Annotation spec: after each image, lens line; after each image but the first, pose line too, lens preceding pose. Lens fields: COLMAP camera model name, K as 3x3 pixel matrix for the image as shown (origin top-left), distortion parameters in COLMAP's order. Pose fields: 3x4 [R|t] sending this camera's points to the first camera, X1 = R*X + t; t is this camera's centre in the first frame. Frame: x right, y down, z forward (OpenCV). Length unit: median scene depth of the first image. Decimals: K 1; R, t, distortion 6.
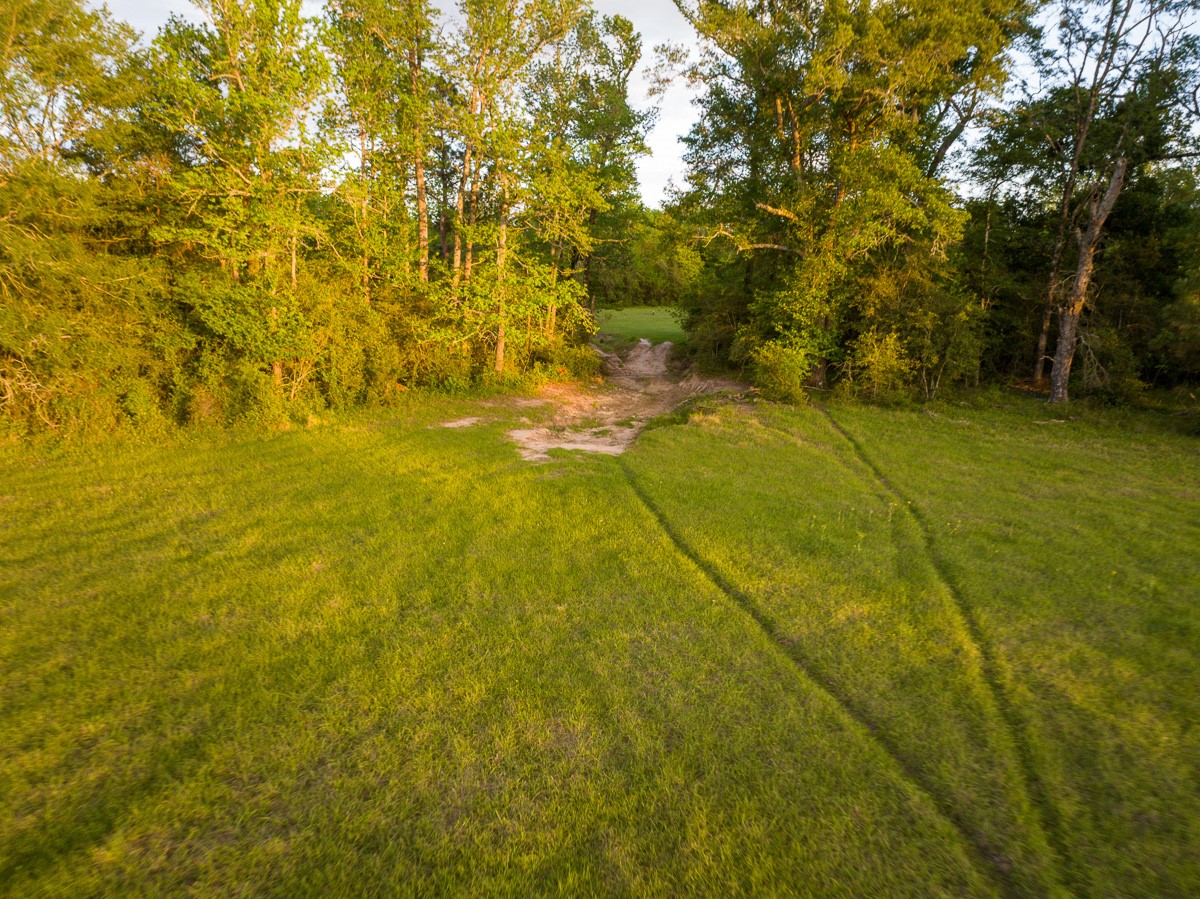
lens RADIAL K [[844.0, 0, 599.0], [0, 844.0, 449.2], [0, 0, 1]] dist [-0.056776, 0.033276]
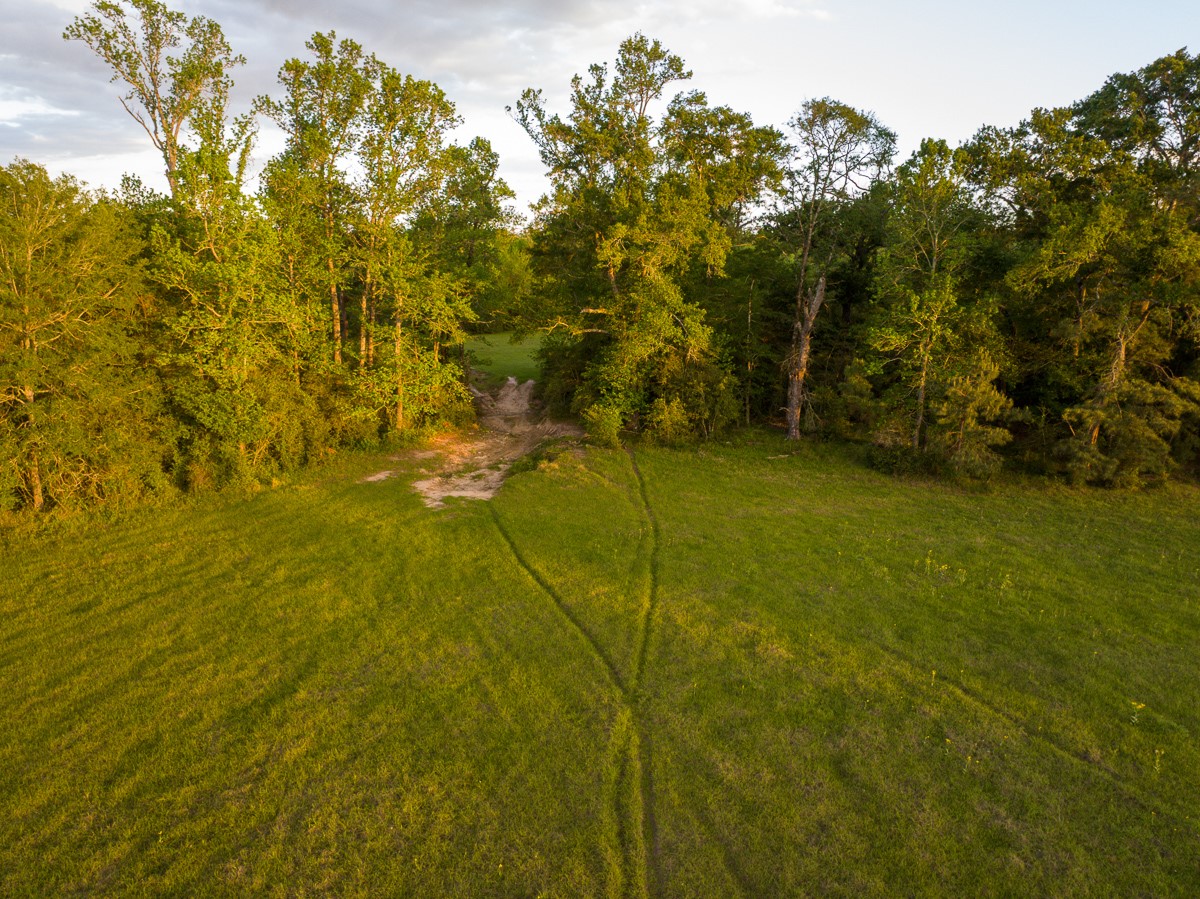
lens RADIAL K [[844.0, 0, 603.6], [0, 844.0, 451.0], [0, 0, 1]] dist [-0.056776, 0.033276]
pose [[0.988652, -0.042656, 0.144042, 0.010482], [0.040712, 0.999036, 0.016422, -0.082285], [-0.144604, -0.010371, 0.989435, -0.468689]]
